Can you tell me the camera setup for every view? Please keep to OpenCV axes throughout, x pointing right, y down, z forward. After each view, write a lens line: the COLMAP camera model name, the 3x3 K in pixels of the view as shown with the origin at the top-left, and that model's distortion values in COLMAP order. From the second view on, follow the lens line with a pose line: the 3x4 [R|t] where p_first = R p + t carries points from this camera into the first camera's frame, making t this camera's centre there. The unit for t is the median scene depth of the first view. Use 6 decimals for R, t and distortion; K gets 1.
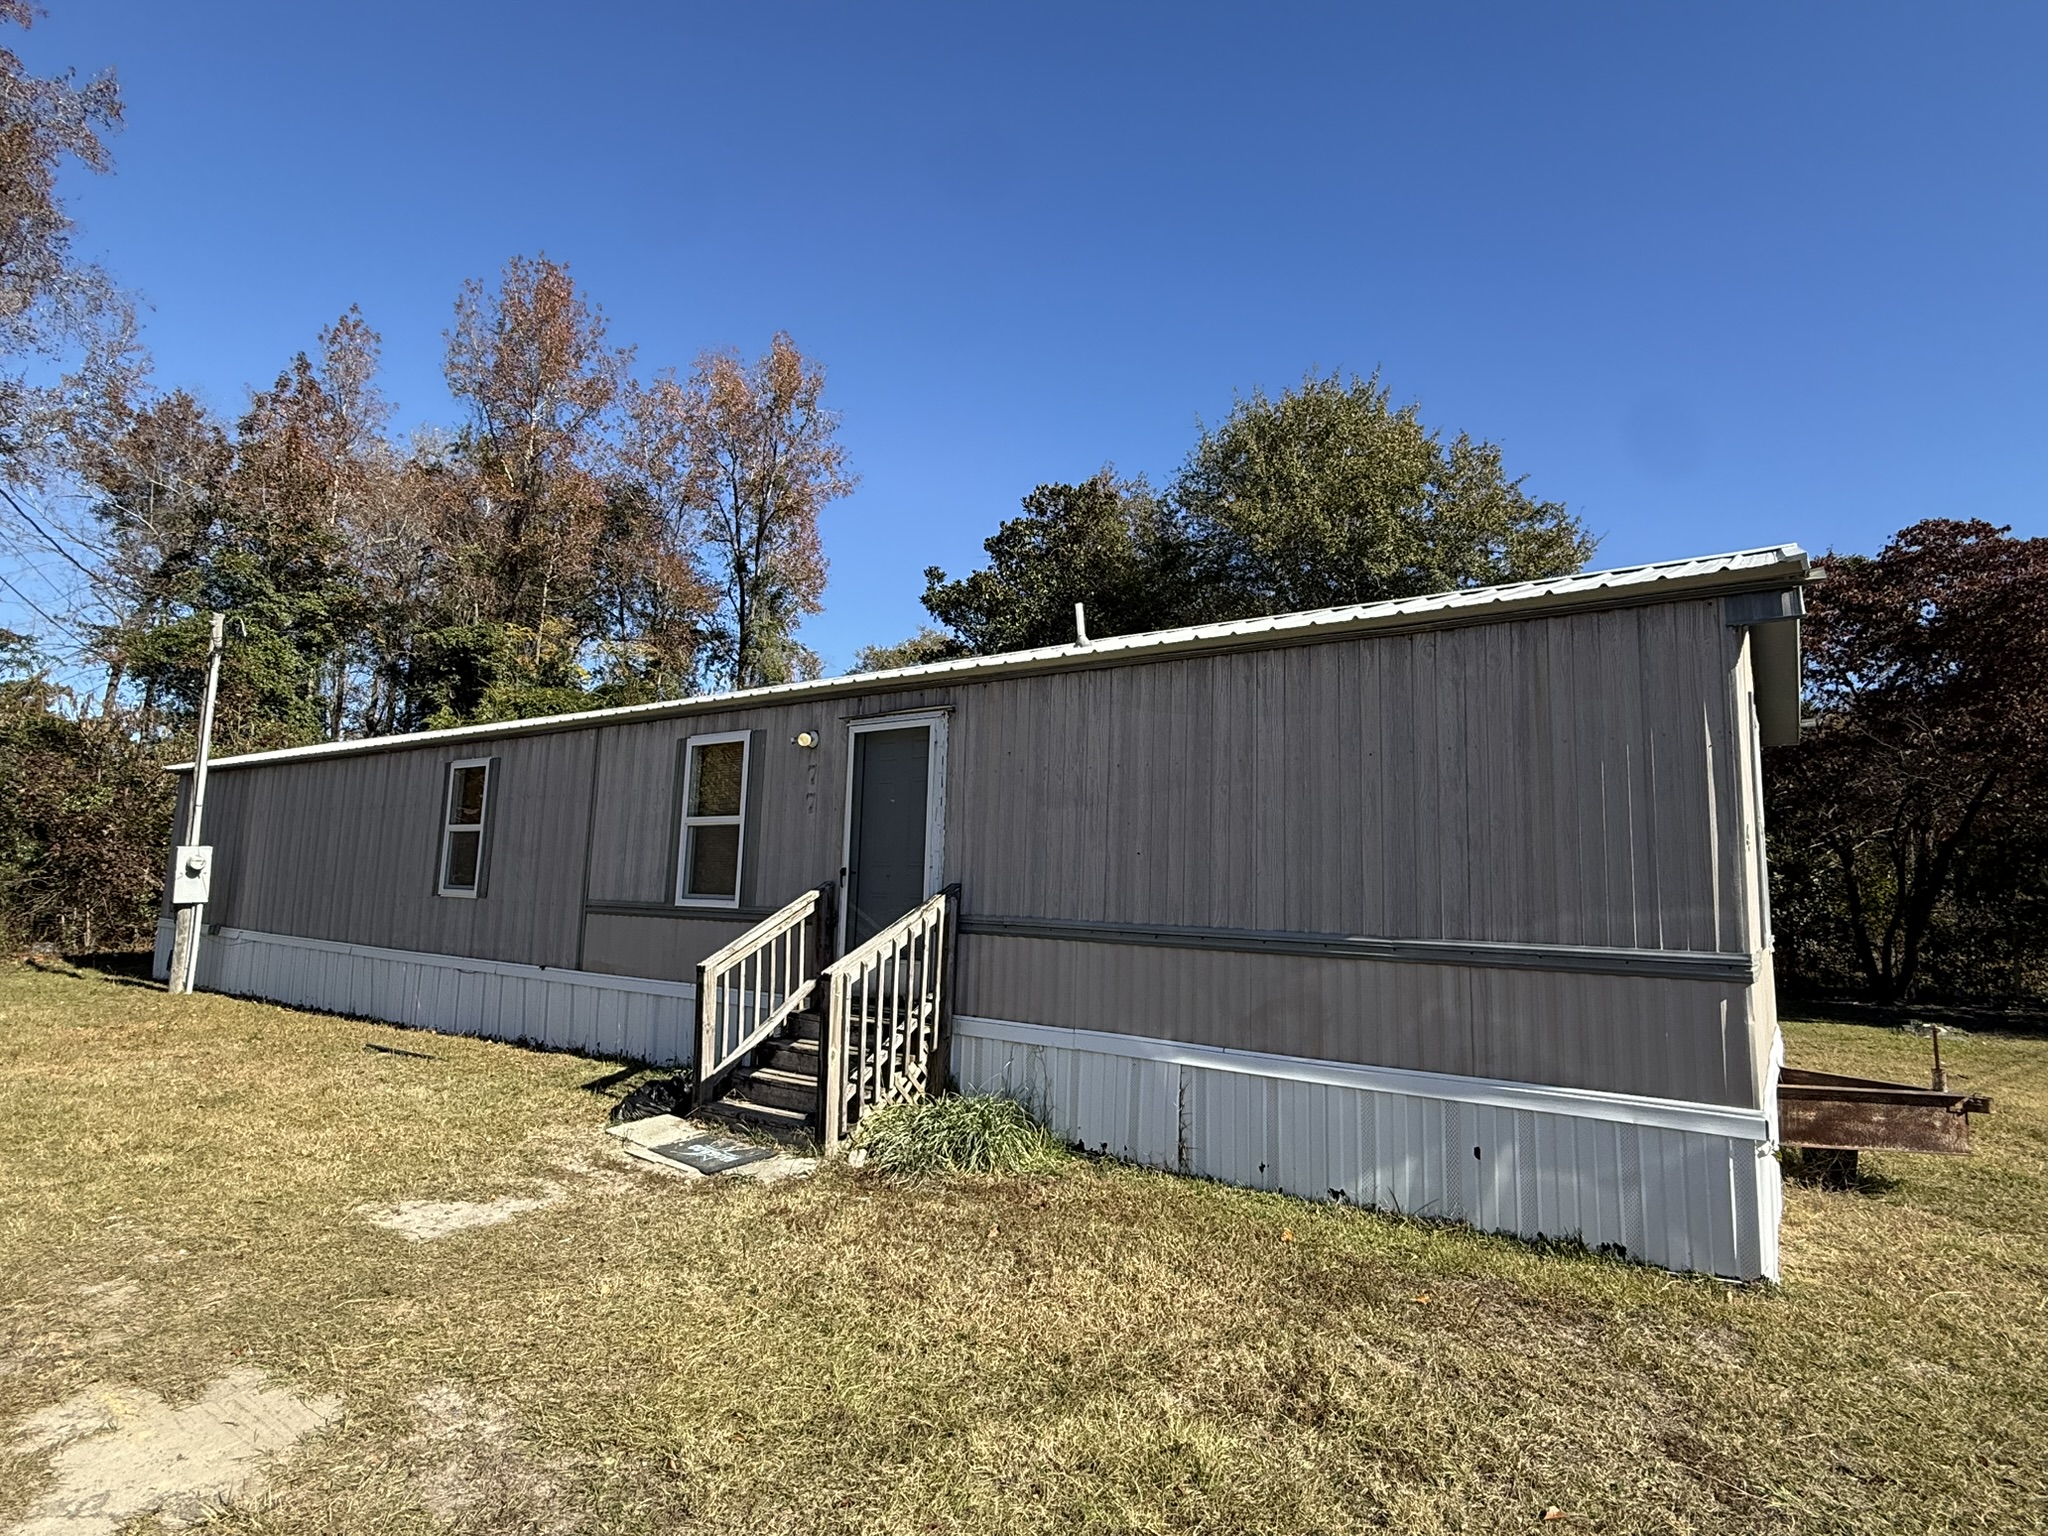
lens RADIAL K [[1063.5, 0, 1018.5], [0, 1063.5, 767.8], [0, 0, 1]] dist [0.001797, -0.000339]
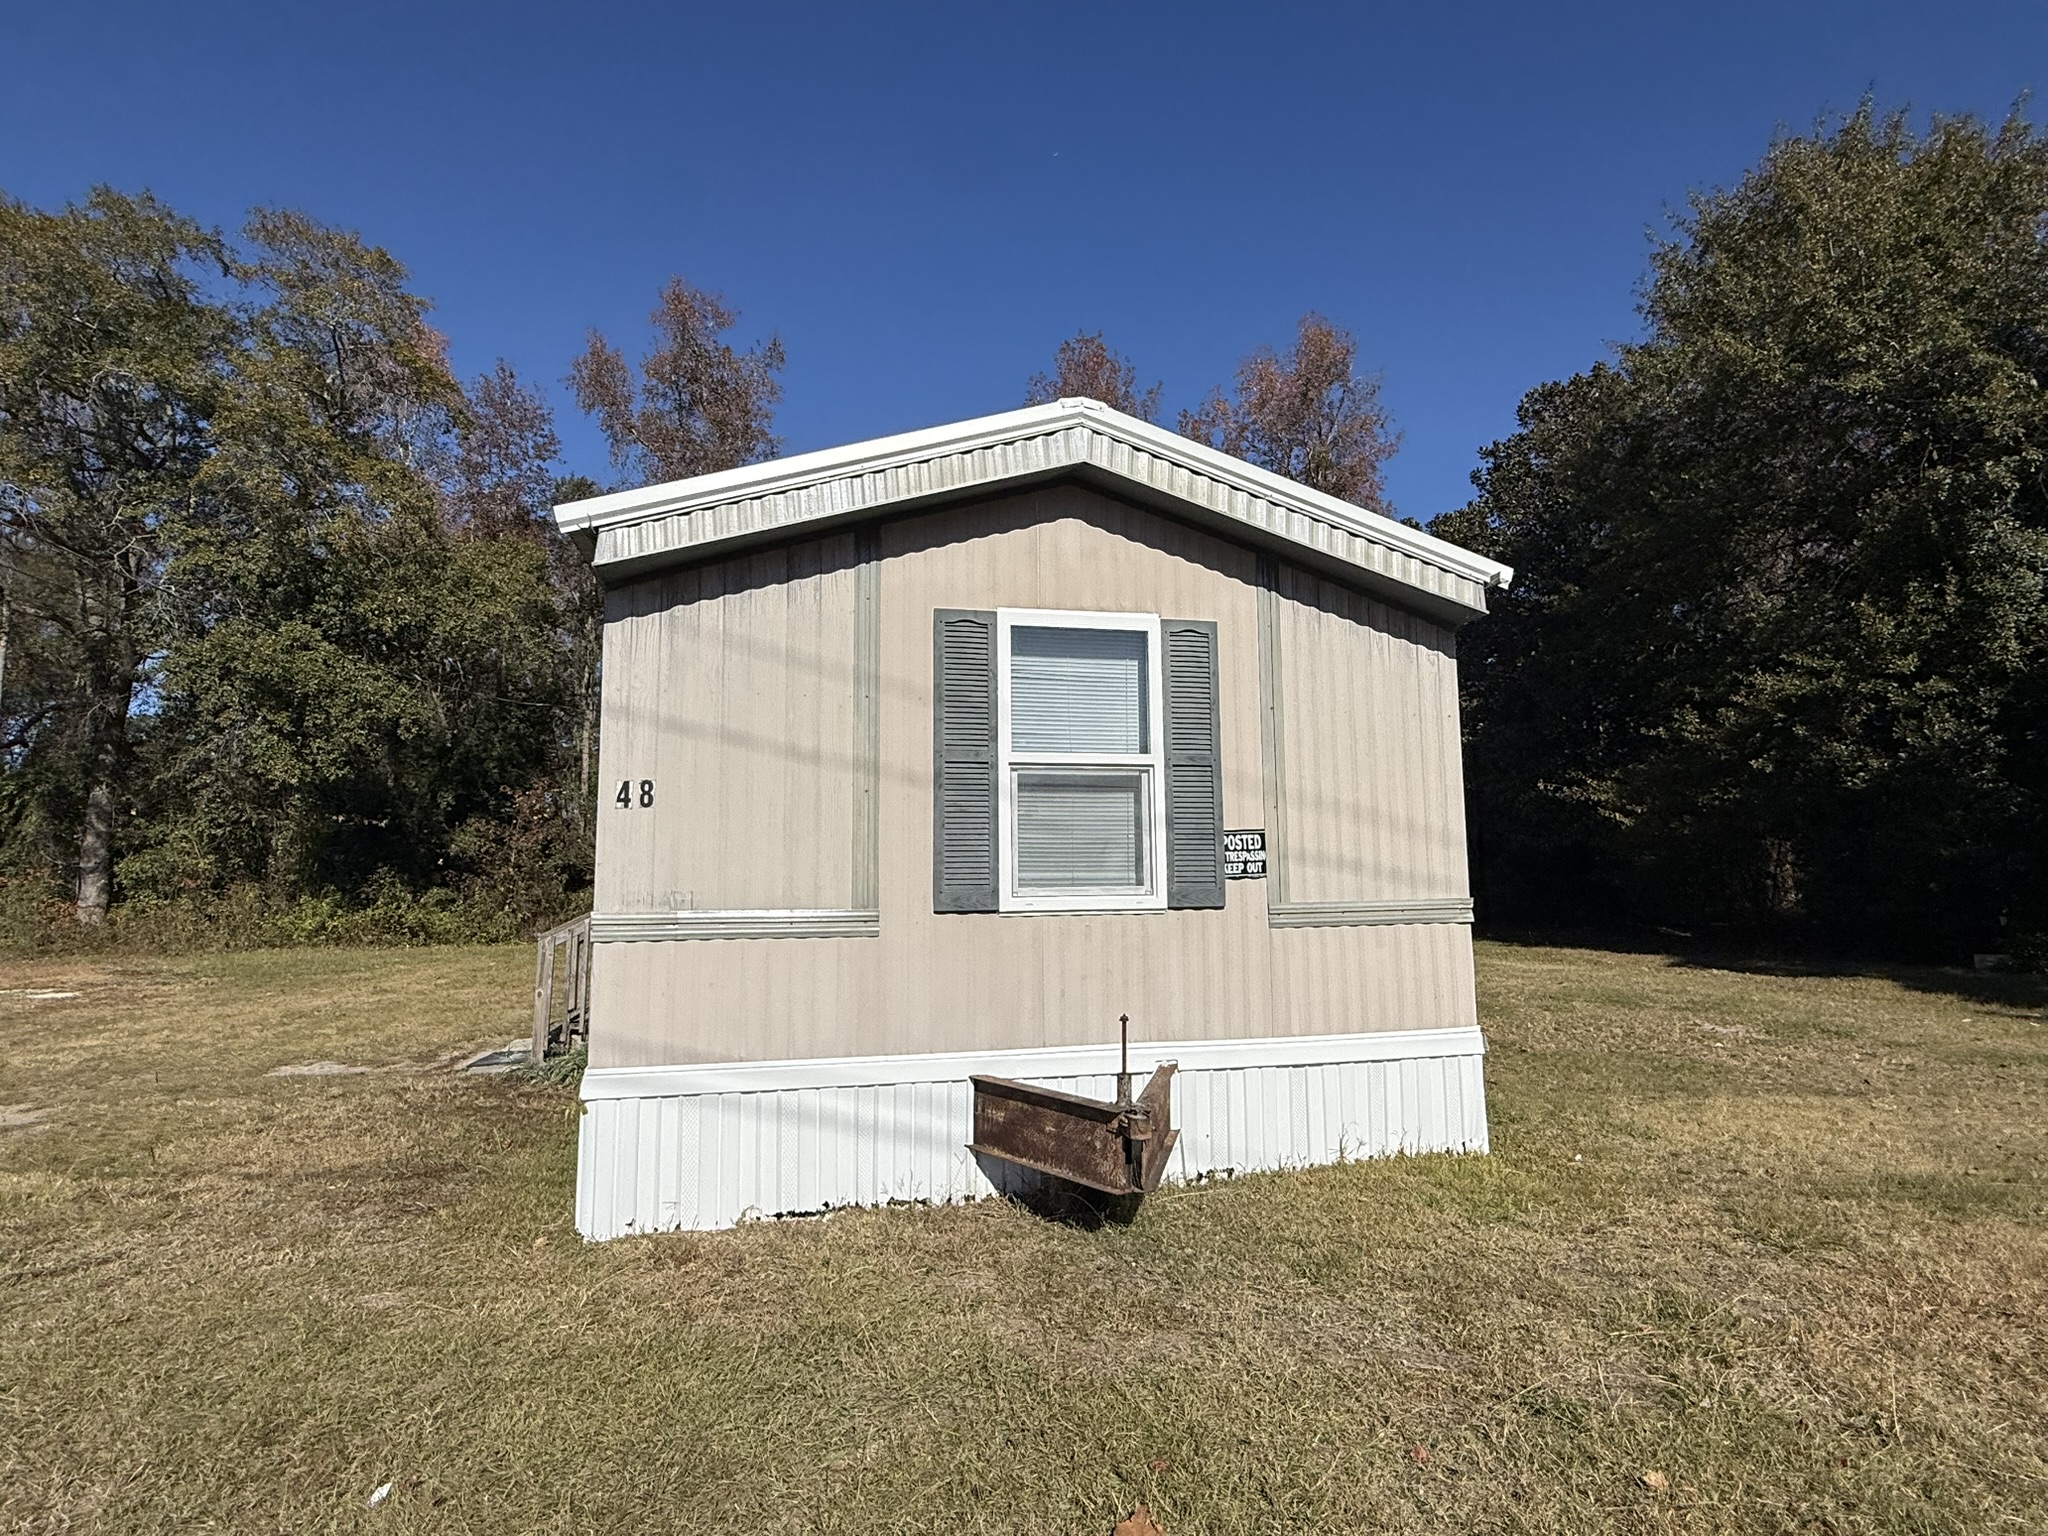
lens RADIAL K [[1063.5, 0, 1016.6], [0, 1063.5, 765.9], [0, 0, 1]] dist [0.001797, -0.000339]
pose [[0.743756, -0.100051, -0.660921, 0.272845], [0.104291, 0.993996, -0.033110, 0.019210], [0.660265, -0.044303, 0.749725, 0.087293]]
